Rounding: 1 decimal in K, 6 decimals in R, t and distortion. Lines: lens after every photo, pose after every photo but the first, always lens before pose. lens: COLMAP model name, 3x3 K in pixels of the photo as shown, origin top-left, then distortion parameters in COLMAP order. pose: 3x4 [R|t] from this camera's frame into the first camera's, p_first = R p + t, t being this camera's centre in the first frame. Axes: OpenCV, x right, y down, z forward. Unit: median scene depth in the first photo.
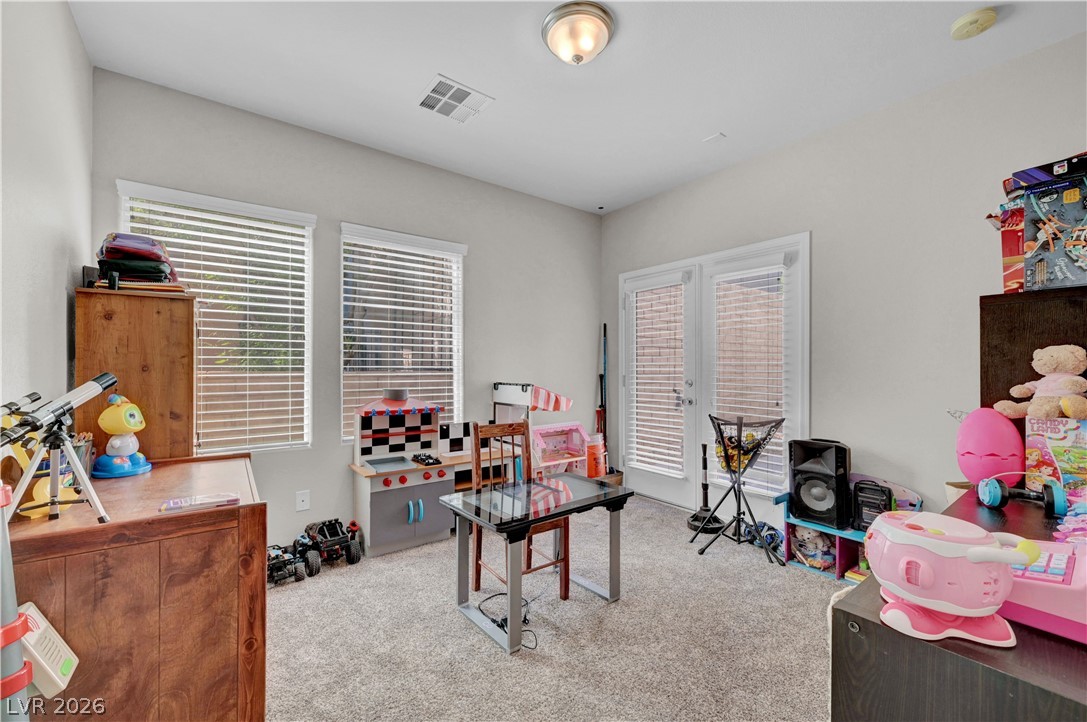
lens RADIAL K [[428.2, 0, 544.9], [0, 428.2, 365.4], [0, 0, 1]] dist [0.000076, -0.000126]
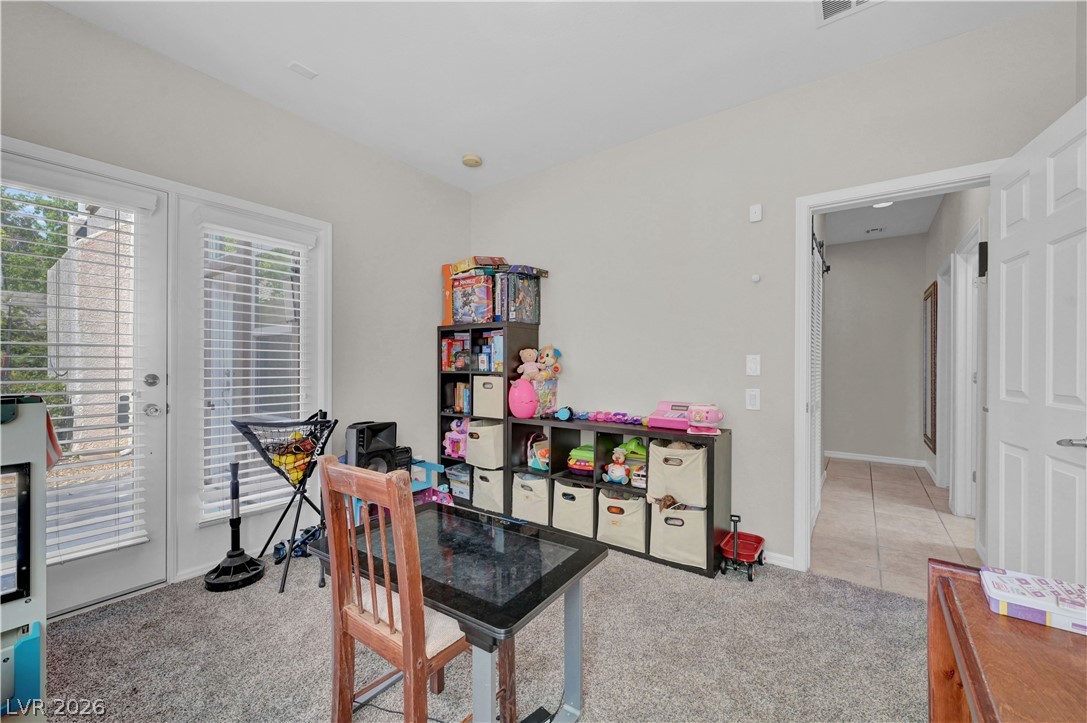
lens RADIAL K [[428.2, 0, 544.9], [0, 428.2, 365.9], [0, 0, 1]] dist [0.000076, -0.000126]
pose [[-0.275809, -0.005834, 0.961195, -0.451957], [-0.012512, 0.999919, 0.002479, 0.016072], [-0.961131, -0.011343, -0.275860, 0.710793]]
